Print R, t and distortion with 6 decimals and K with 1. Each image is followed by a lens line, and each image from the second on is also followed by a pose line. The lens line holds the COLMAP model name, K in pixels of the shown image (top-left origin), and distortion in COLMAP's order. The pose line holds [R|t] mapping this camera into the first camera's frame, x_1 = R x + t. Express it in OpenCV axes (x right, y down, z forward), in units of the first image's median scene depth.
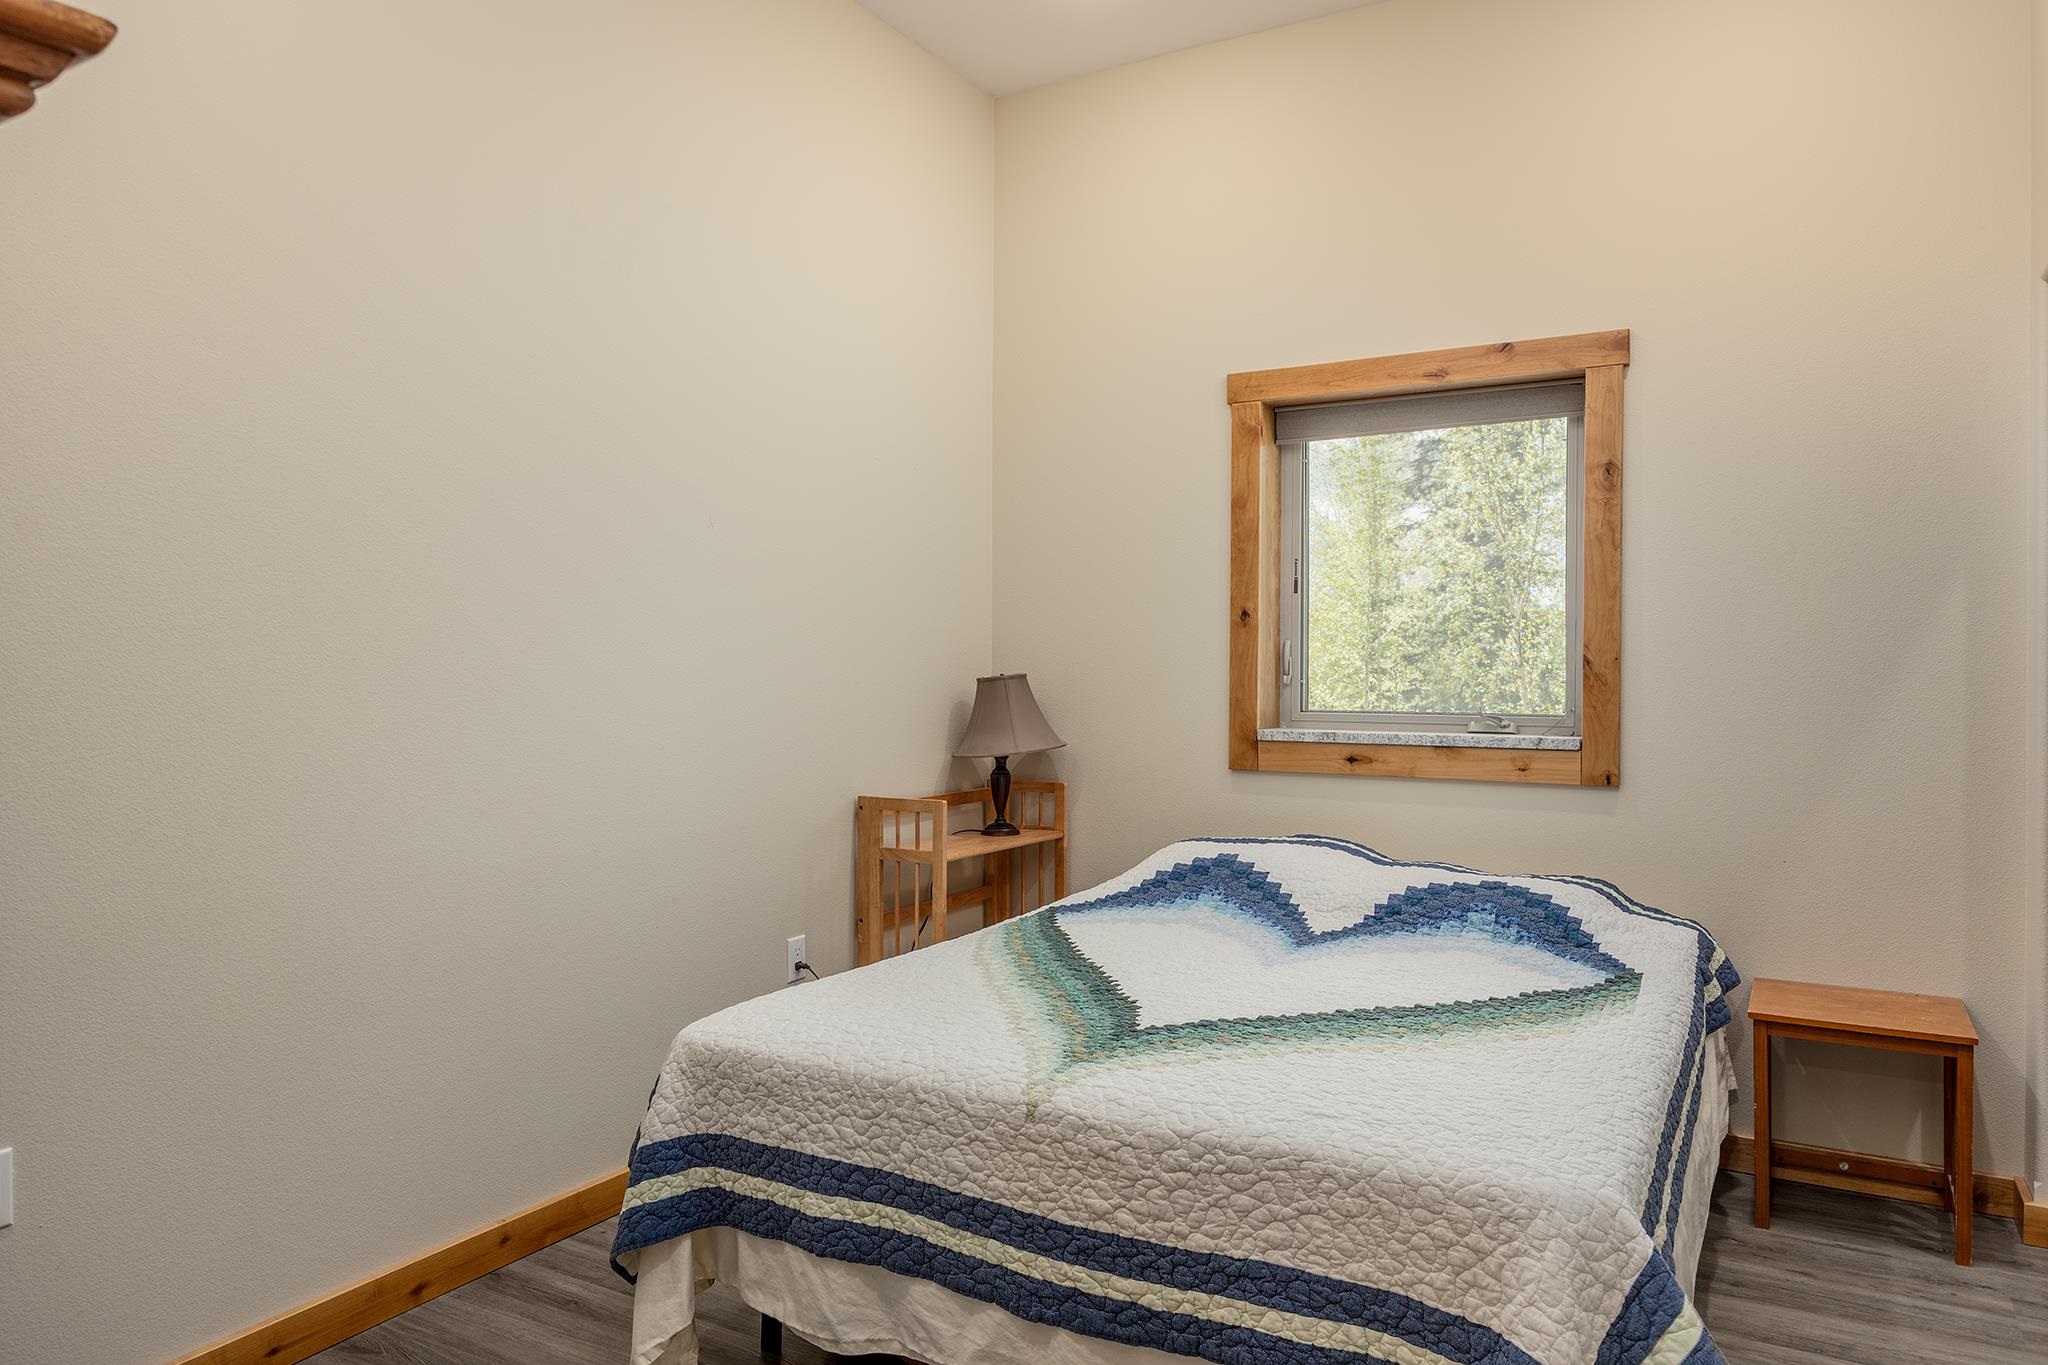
lens RADIAL K [[1345.7, 0, 1024.0], [0, 1345.7, 684.4], [0, 0, 1]] dist [0.005841, 0.001027]
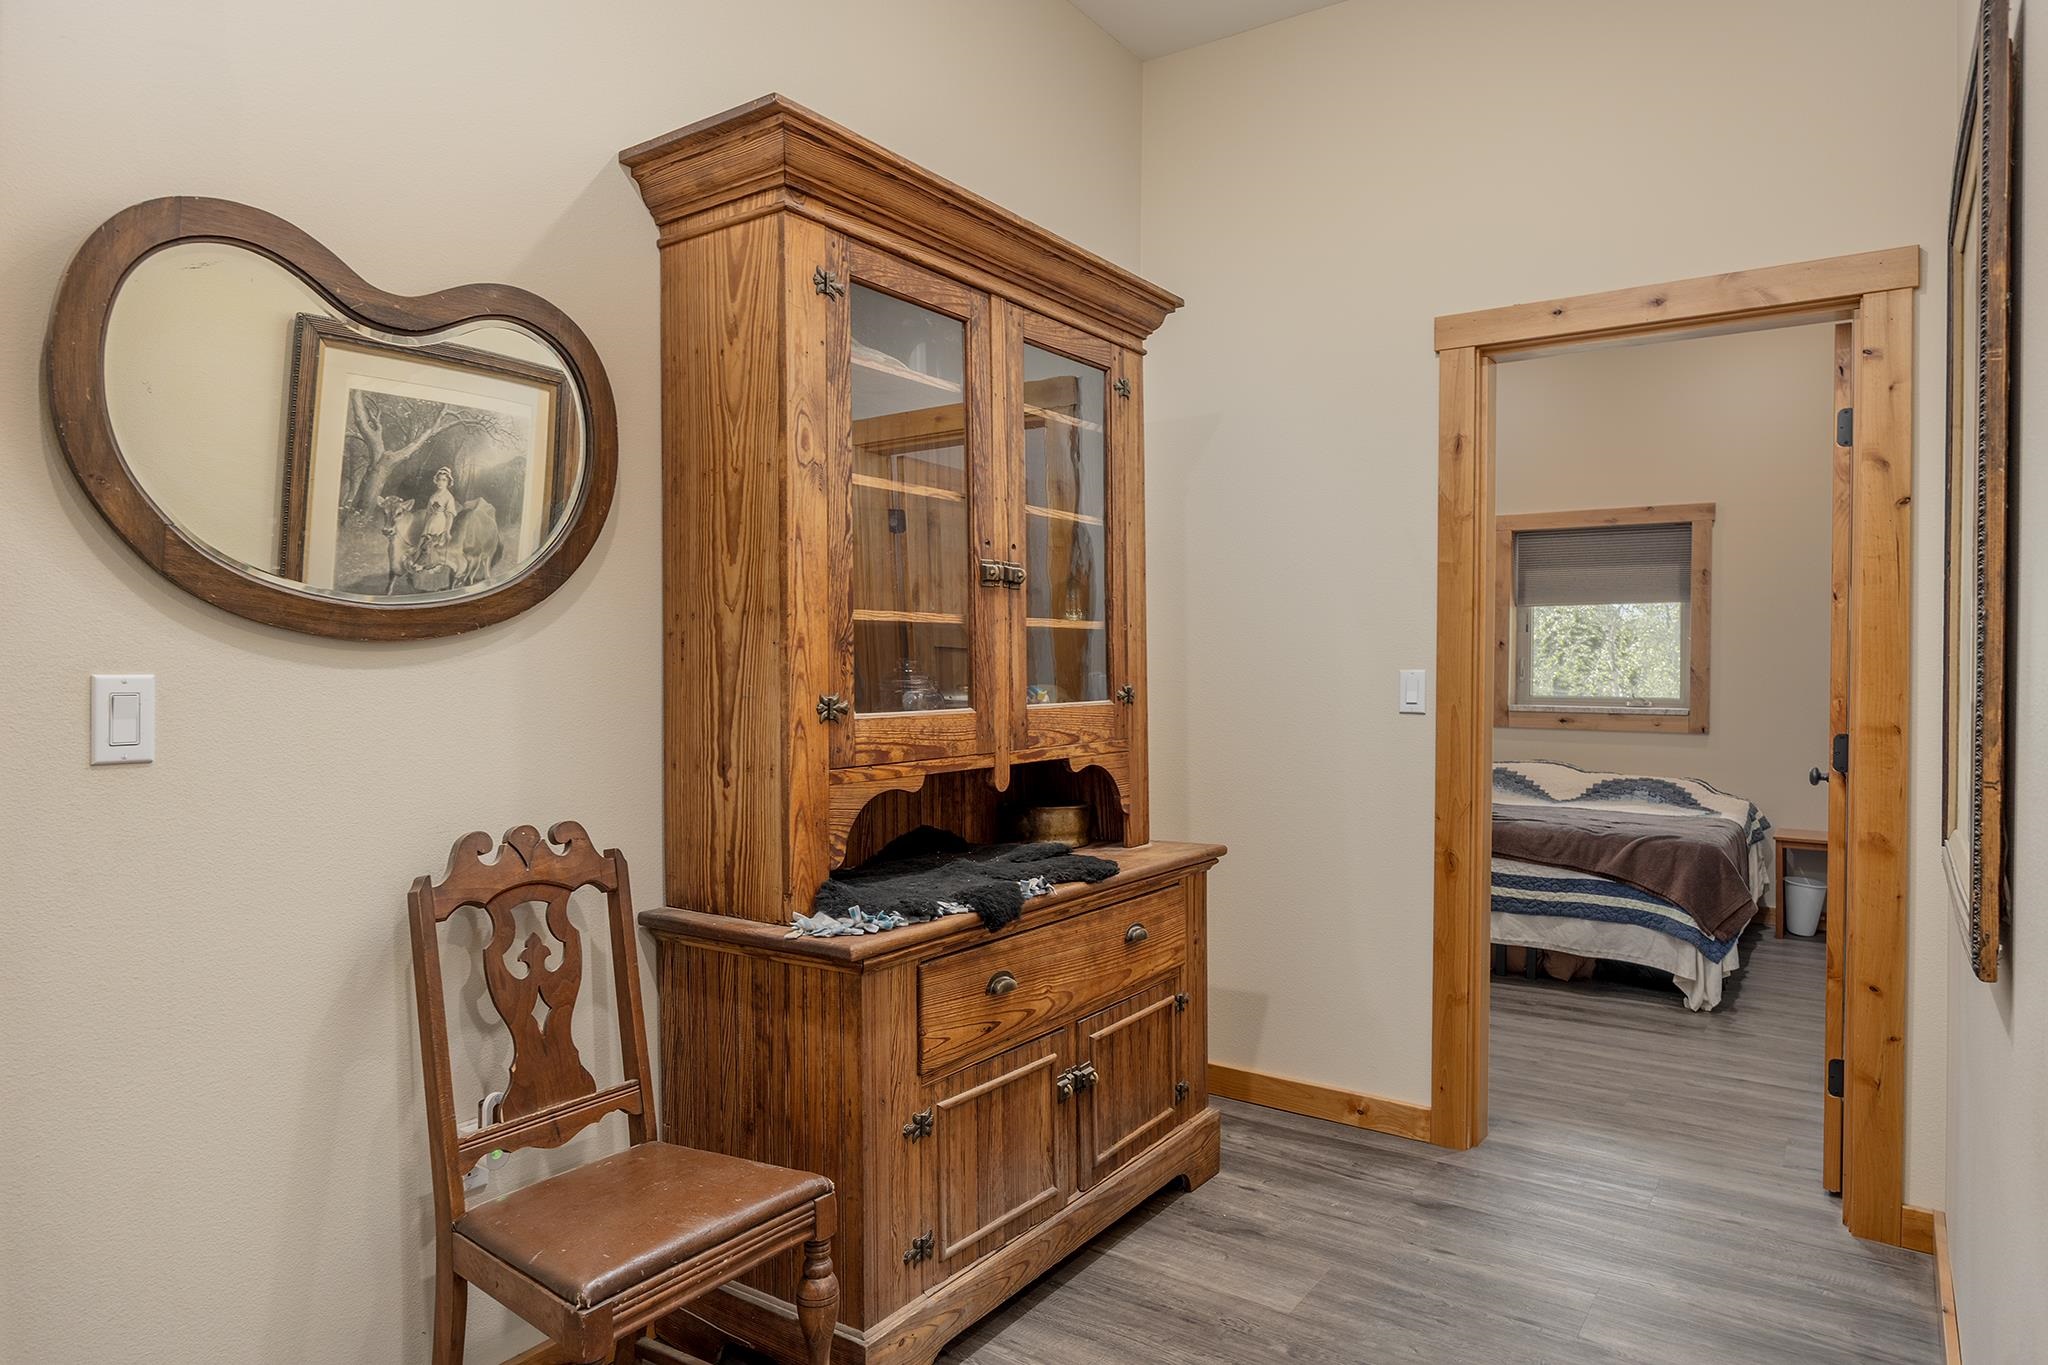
lens RADIAL K [[1240.8, 0, 1022.6], [0, 1240.8, 677.5], [0, 0, 1]] dist [-0.003405, -0.000698]
pose [[0.997058, 0.006336, -0.076388, -0.418191], [-0.006791, 0.999961, -0.005696, 0.010587], [0.076349, 0.006198, 0.997062, -0.878063]]
